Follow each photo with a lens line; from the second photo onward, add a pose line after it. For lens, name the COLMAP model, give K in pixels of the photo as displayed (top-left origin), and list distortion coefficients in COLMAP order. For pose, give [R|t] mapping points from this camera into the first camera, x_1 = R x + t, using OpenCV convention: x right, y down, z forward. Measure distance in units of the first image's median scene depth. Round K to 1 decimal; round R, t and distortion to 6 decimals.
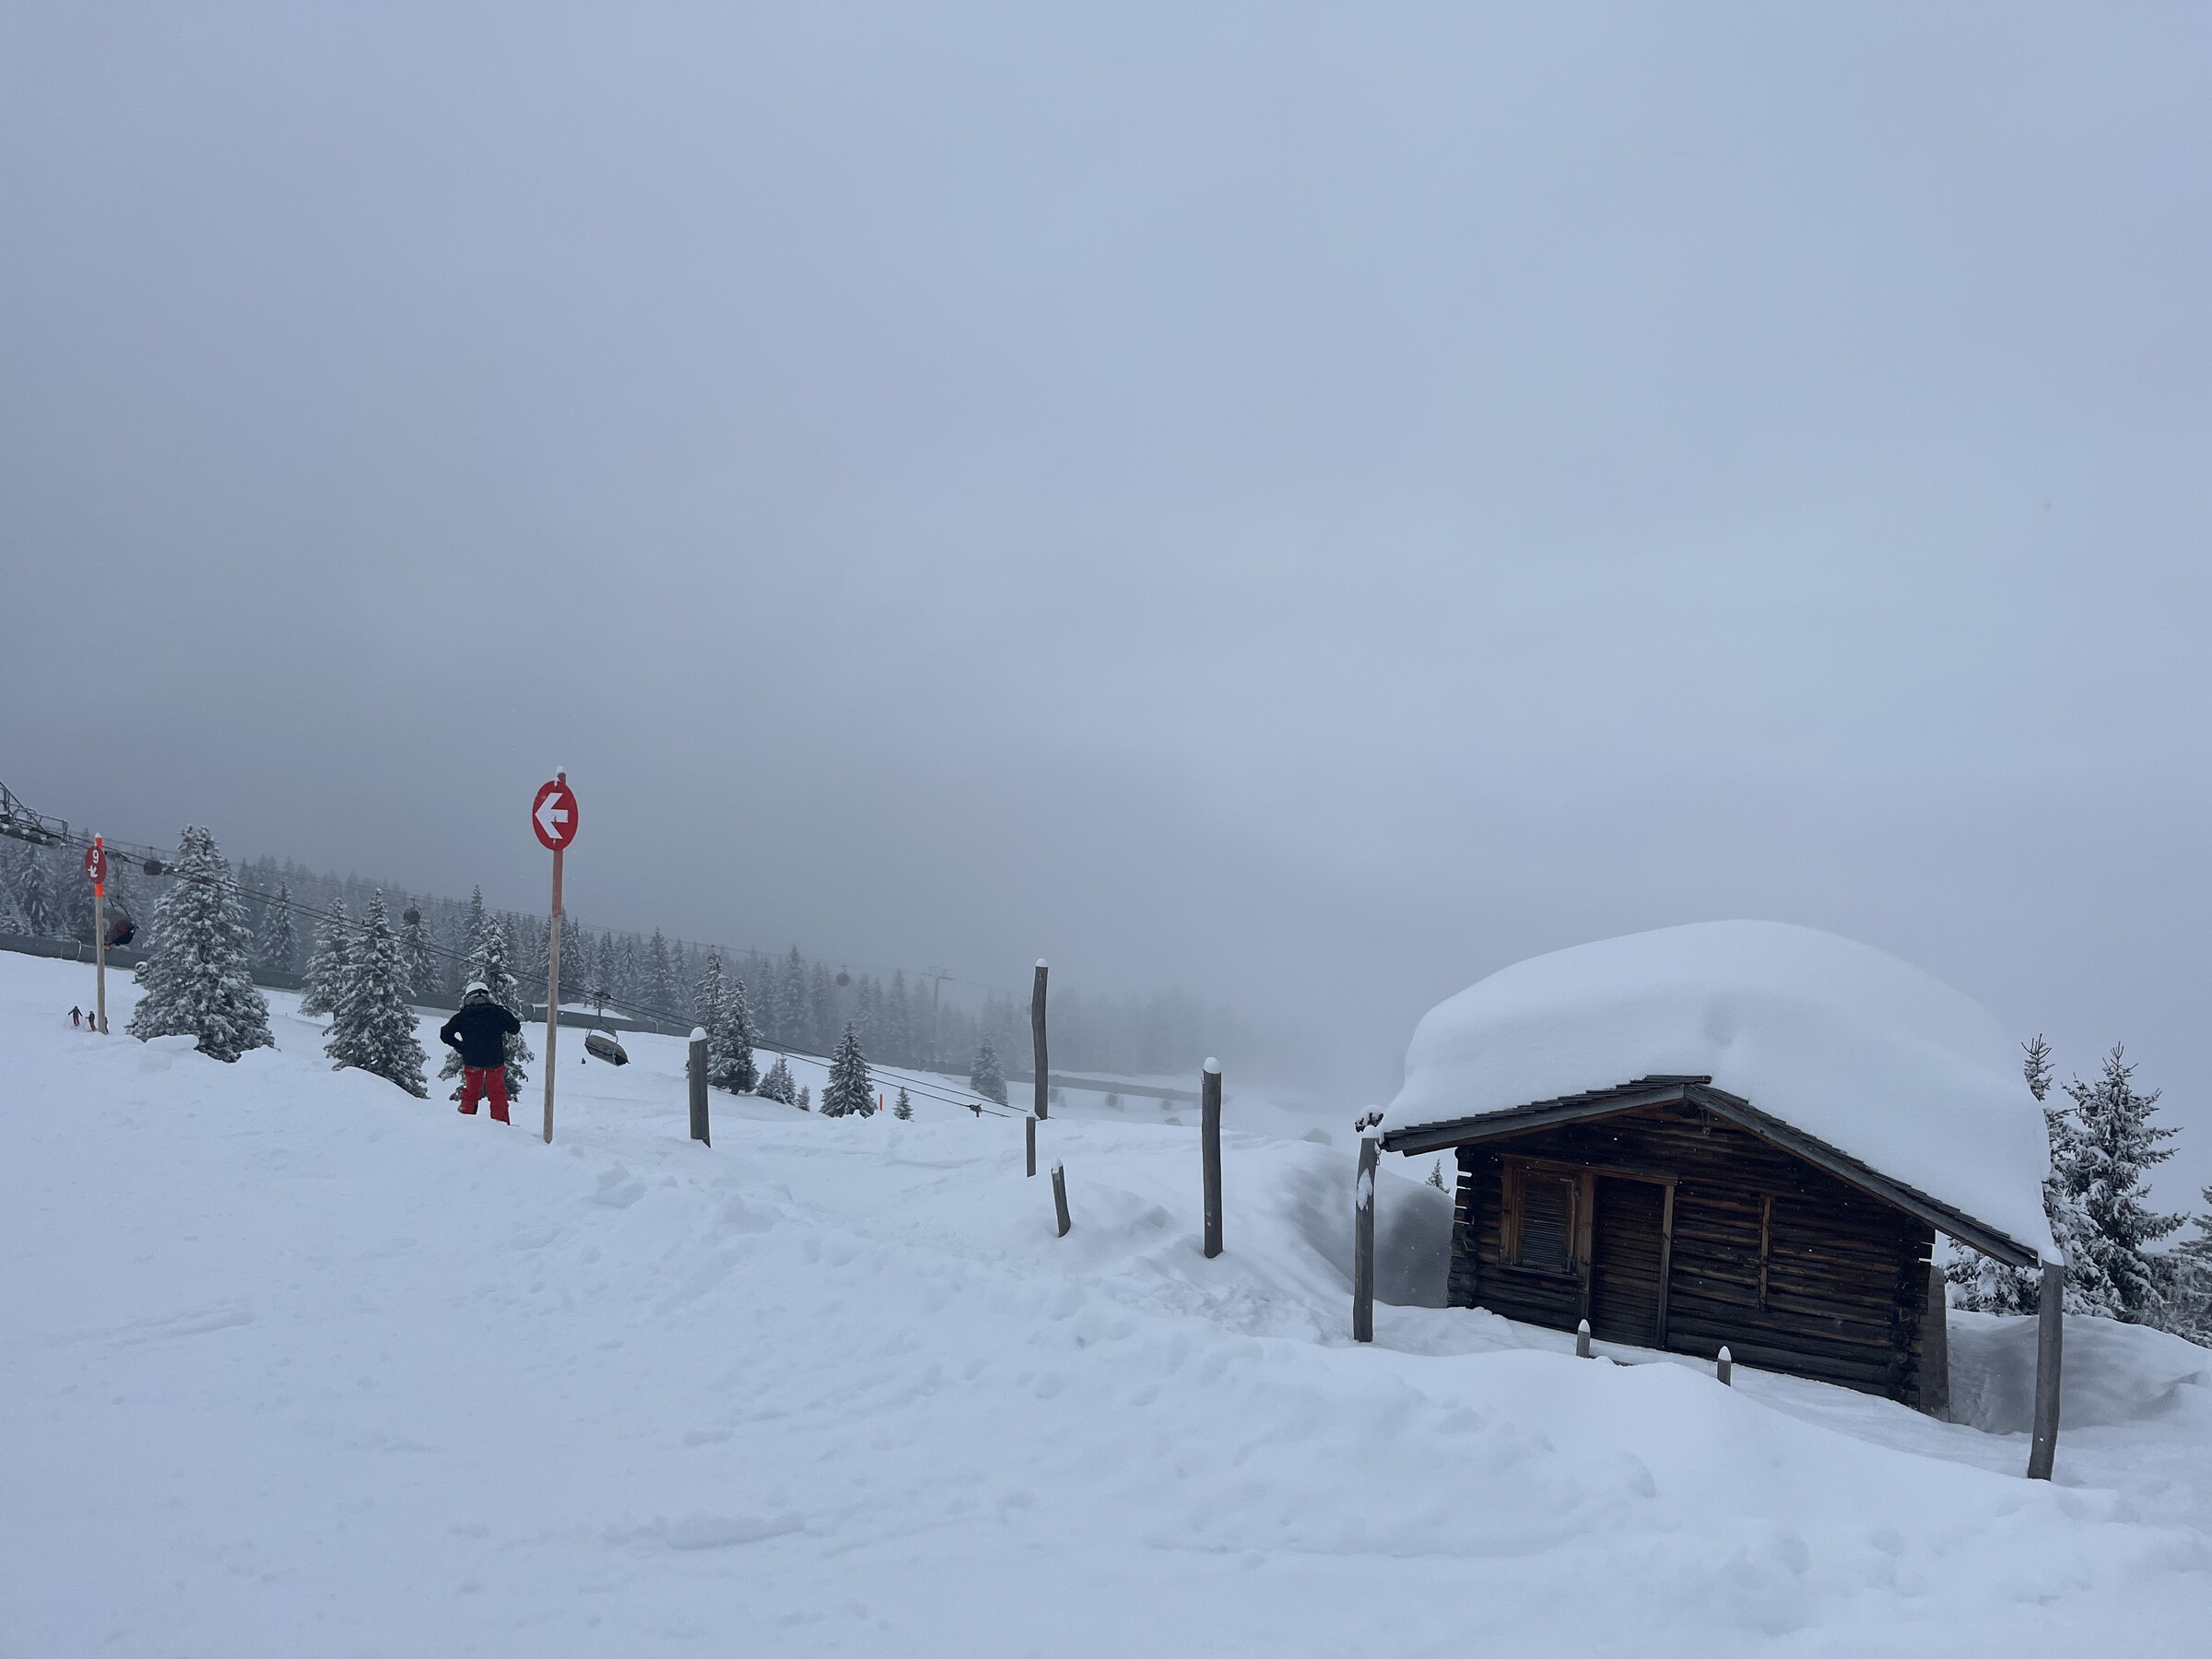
lens RADIAL K [[1708.8, 0, 1110.0], [0, 1708.8, 810.1], [0, 0, 1]] dist [0.027245, -0.004406]
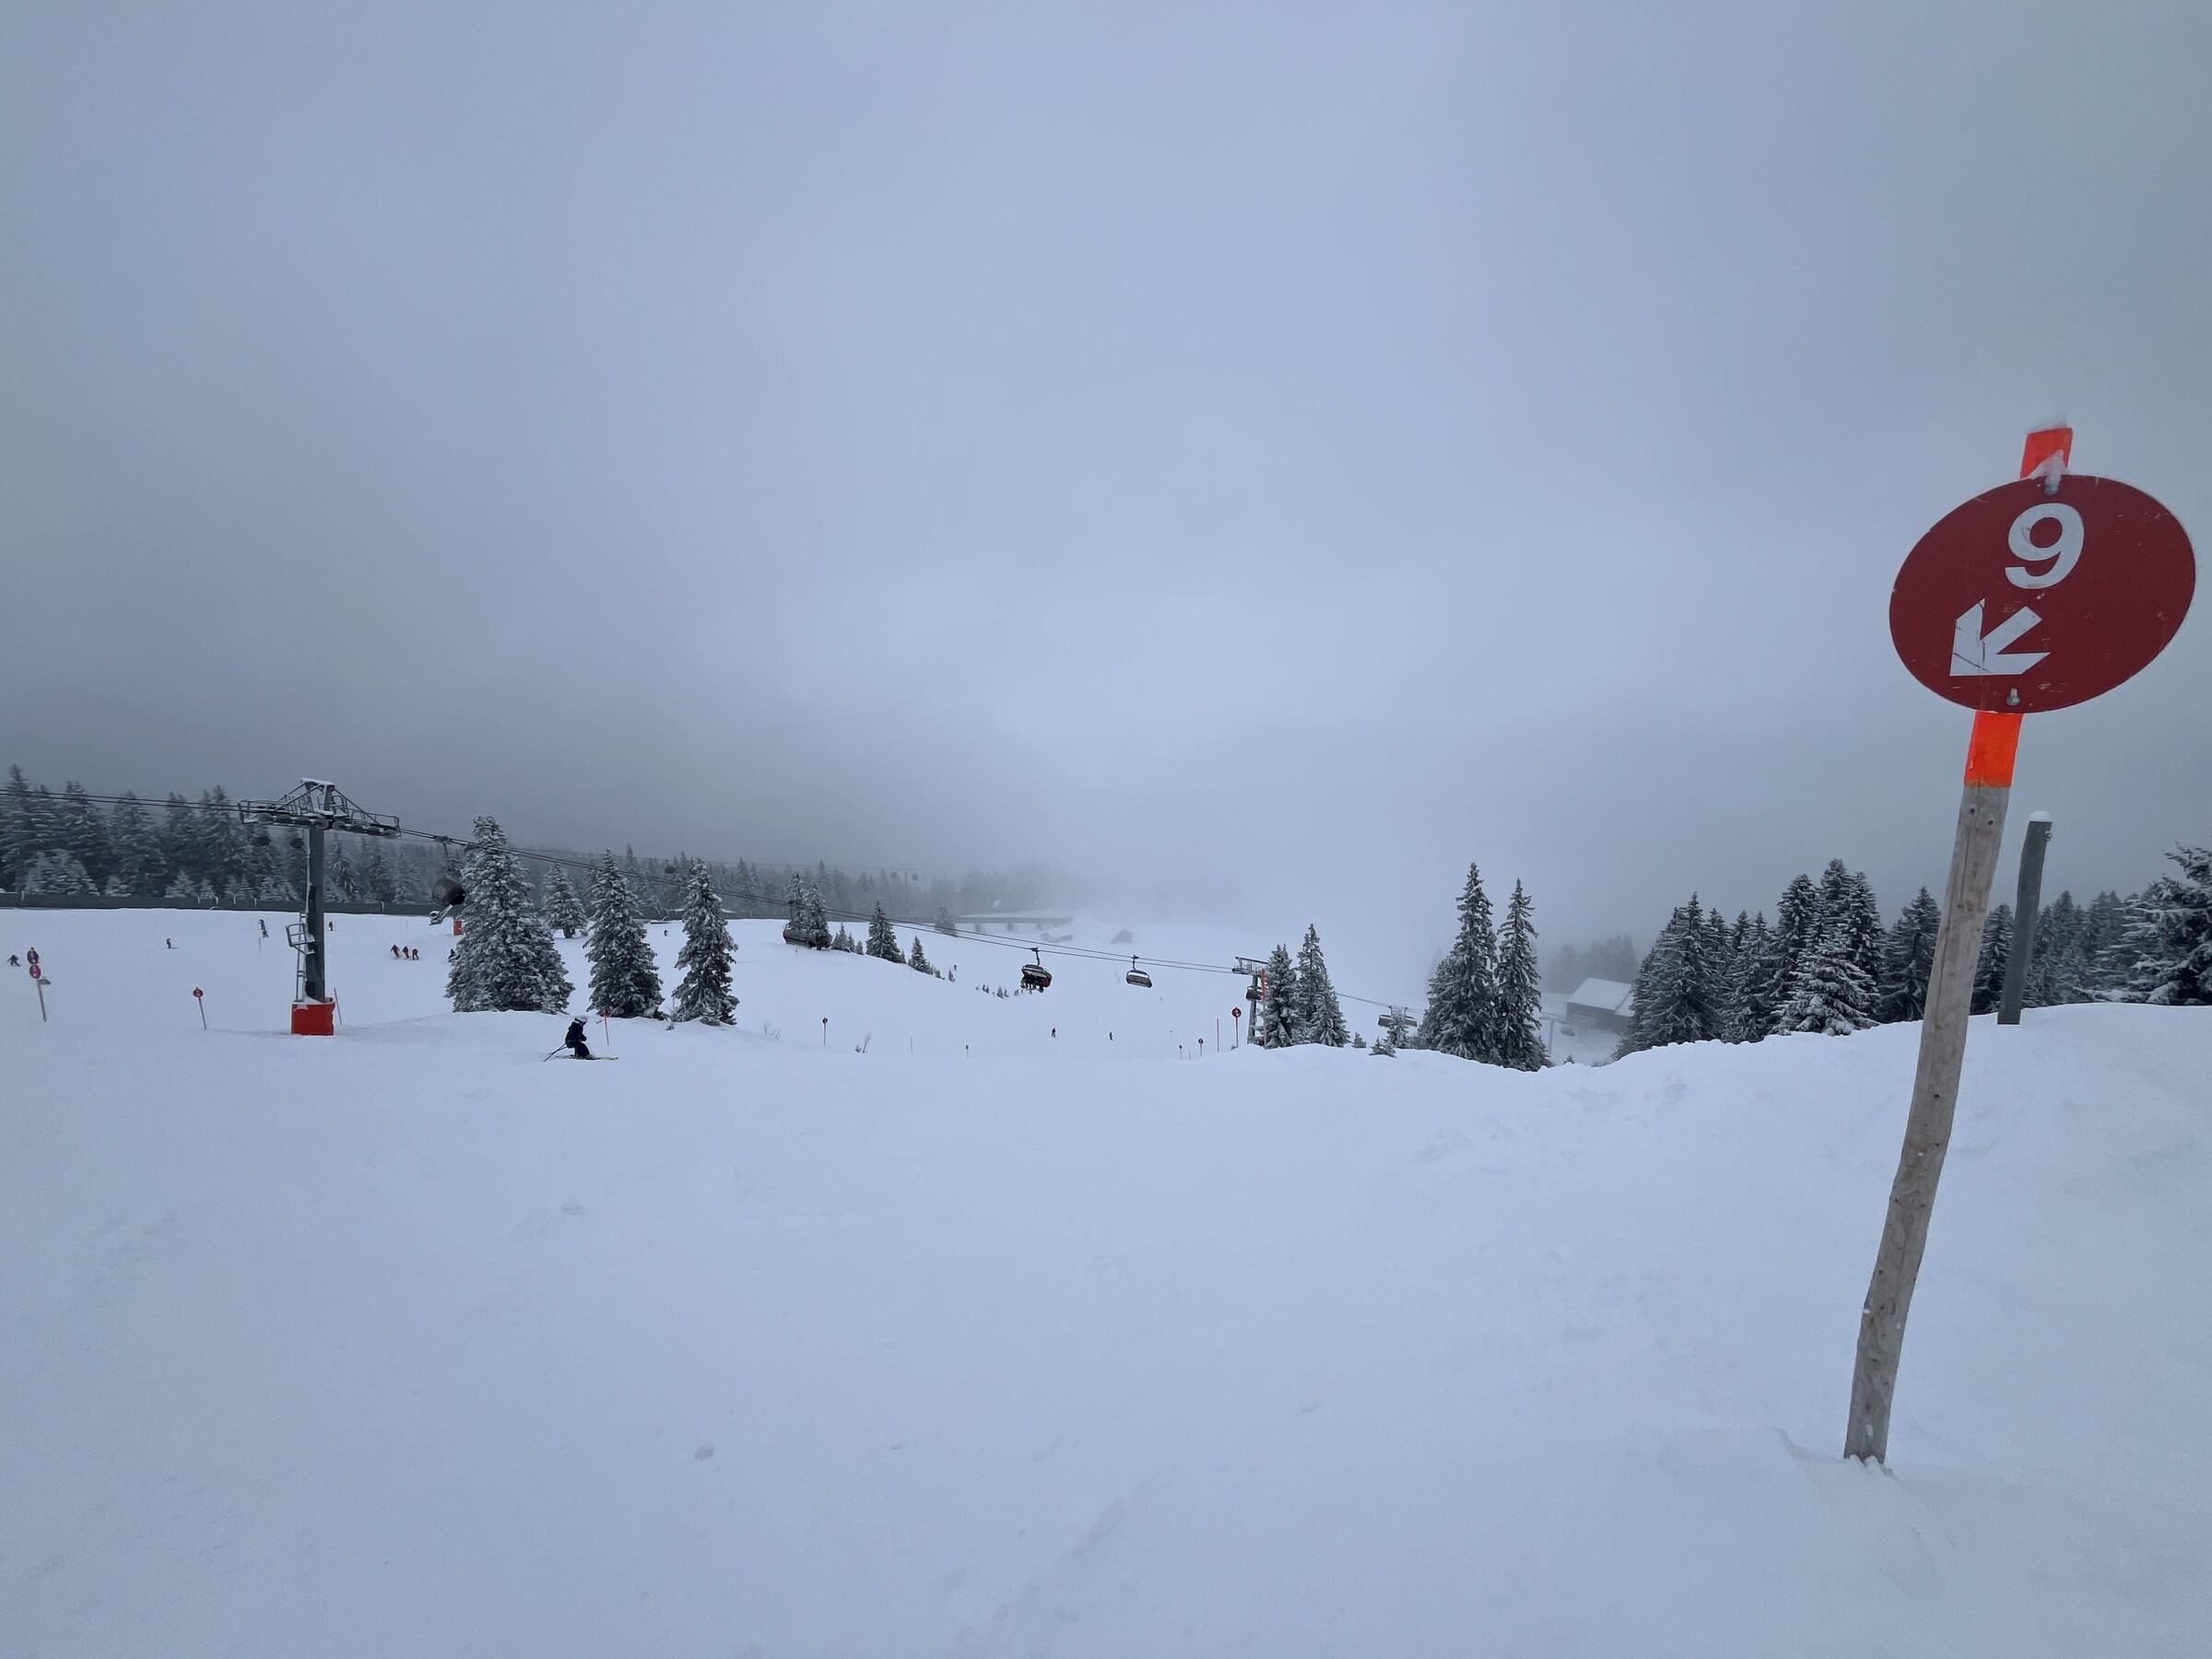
lens RADIAL K [[900.9, 0, 1094.2], [0, 900.9, 834.2], [0, 0, 1]] dist [0.001419, 0.000092]
pose [[0.984795, -0.098343, 0.143205, -0.120735], [0.087336, 0.992861, 0.081234, 0.006996], [-0.150171, -0.067491, 0.986354, 0.160119]]
